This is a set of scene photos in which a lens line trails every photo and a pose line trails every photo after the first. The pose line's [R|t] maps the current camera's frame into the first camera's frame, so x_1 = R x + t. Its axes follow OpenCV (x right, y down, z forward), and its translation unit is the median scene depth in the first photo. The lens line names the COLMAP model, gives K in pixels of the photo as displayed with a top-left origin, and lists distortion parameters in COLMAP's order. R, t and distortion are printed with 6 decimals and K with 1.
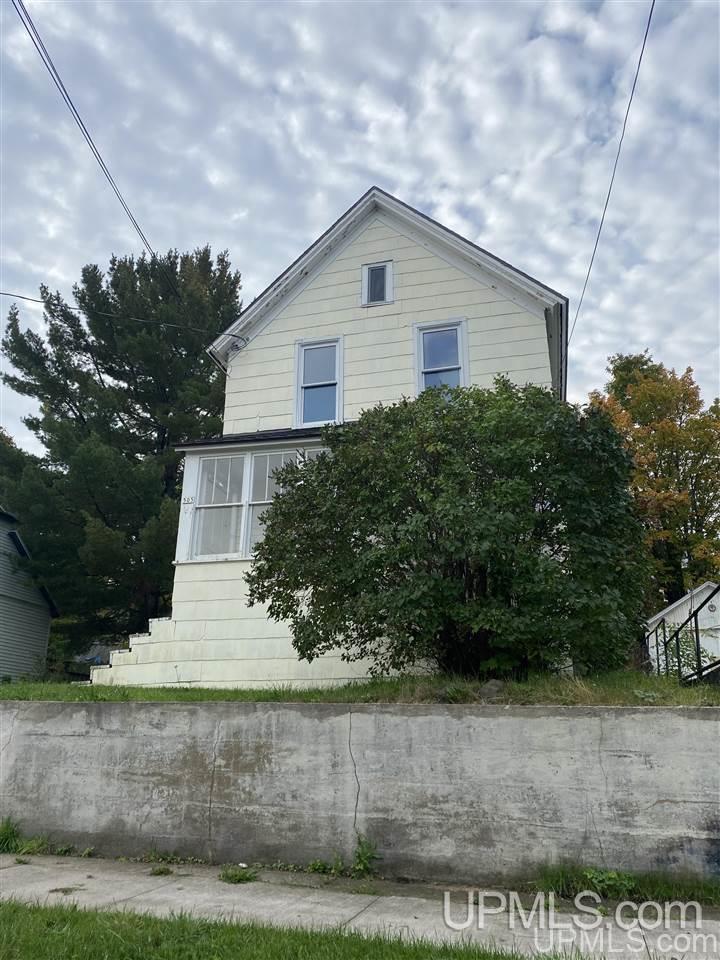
lens RADIAL K [[741.8, 0, 360.0], [0, 741.8, 480.0], [0, 0, 1]] dist [0.017414, -0.003733]
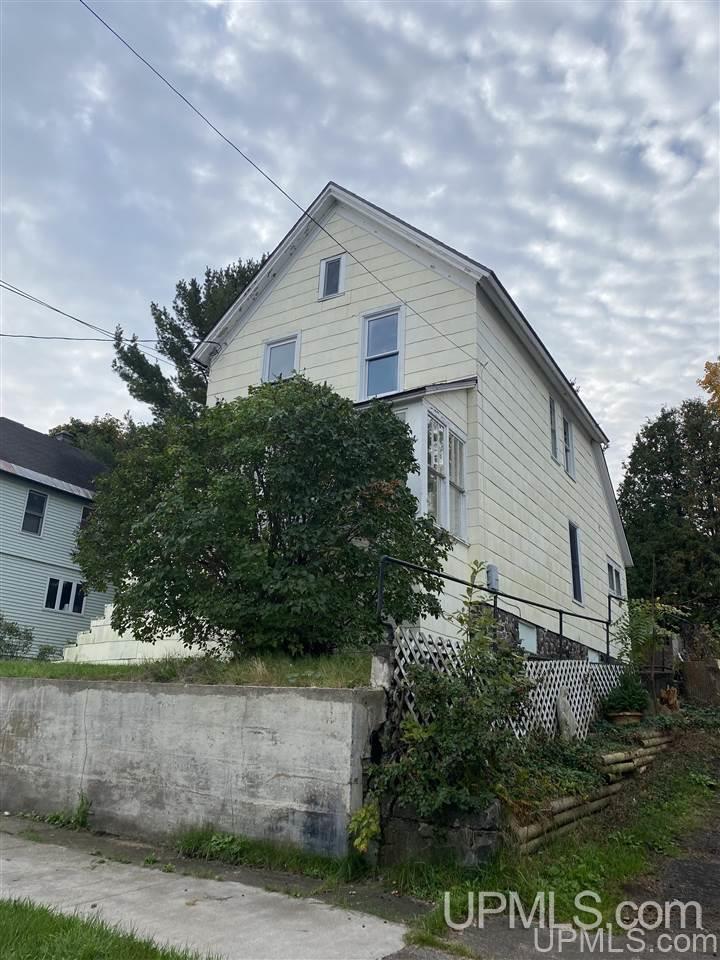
lens RADIAL K [[741.8, 0, 360.0], [0, 741.8, 480.0], [0, 0, 1]] dist [0.017414, -0.003733]
pose [[0.960882, -0.056550, -0.271124, 0.741574], [0.064543, 0.997701, 0.020648, -0.004697], [0.269333, -0.037340, 0.962323, 0.019821]]
